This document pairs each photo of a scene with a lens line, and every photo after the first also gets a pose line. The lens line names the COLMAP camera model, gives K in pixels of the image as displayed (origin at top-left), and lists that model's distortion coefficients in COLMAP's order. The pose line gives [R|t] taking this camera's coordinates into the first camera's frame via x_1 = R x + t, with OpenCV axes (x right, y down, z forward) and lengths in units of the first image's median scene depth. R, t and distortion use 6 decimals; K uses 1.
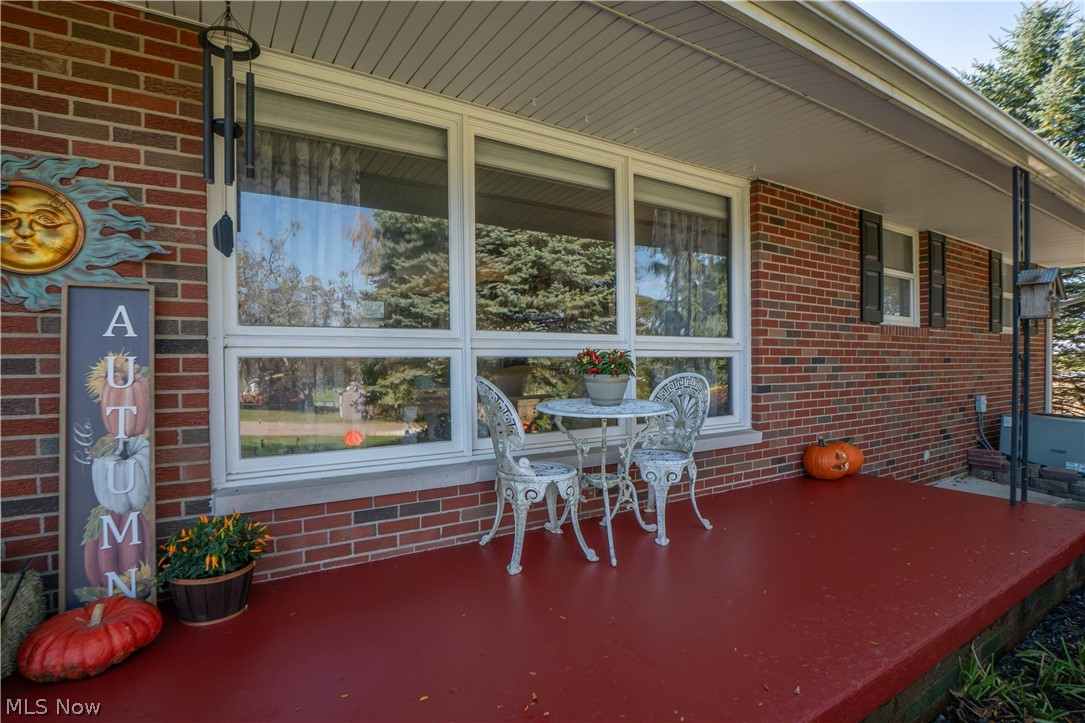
lens RADIAL K [[532.7, 0, 536.8], [0, 532.7, 363.9], [0, 0, 1]] dist [-0.040518, 0.000147]
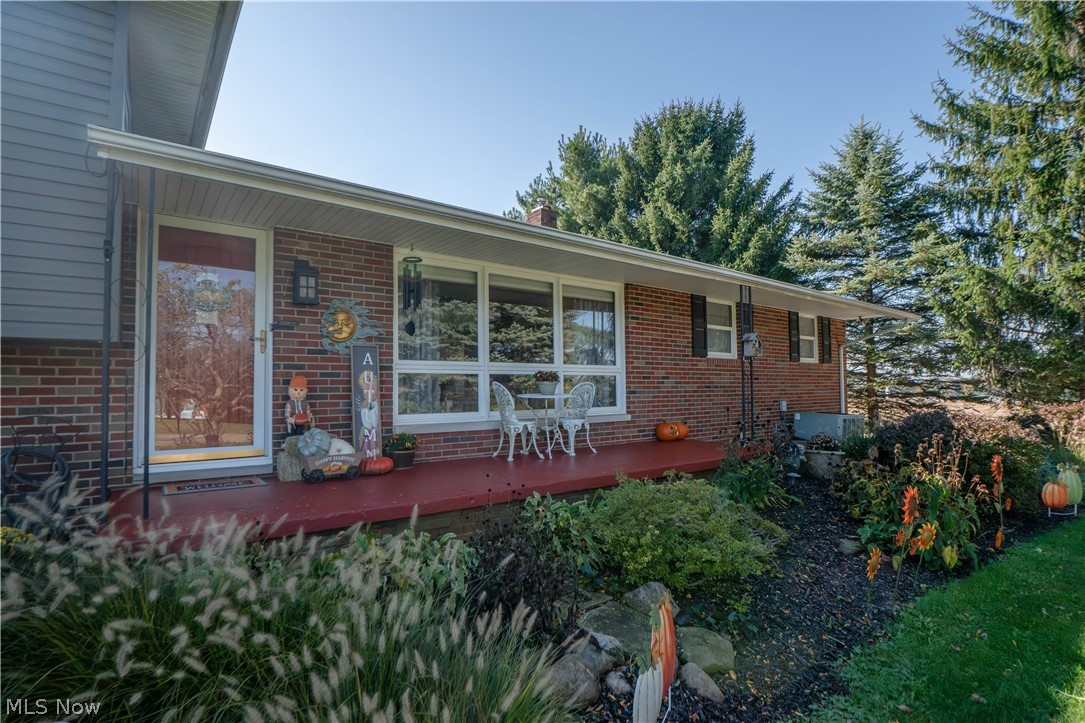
lens RADIAL K [[532.7, 0, 536.8], [0, 532.7, 363.9], [0, 0, 1]] dist [-0.040518, 0.000147]
pose [[0.995776, 0.003138, 0.091767, -0.086687], [0.001381, 0.998791, -0.049138, 0.038752], [-0.091810, 0.049057, 0.994567, -0.870271]]
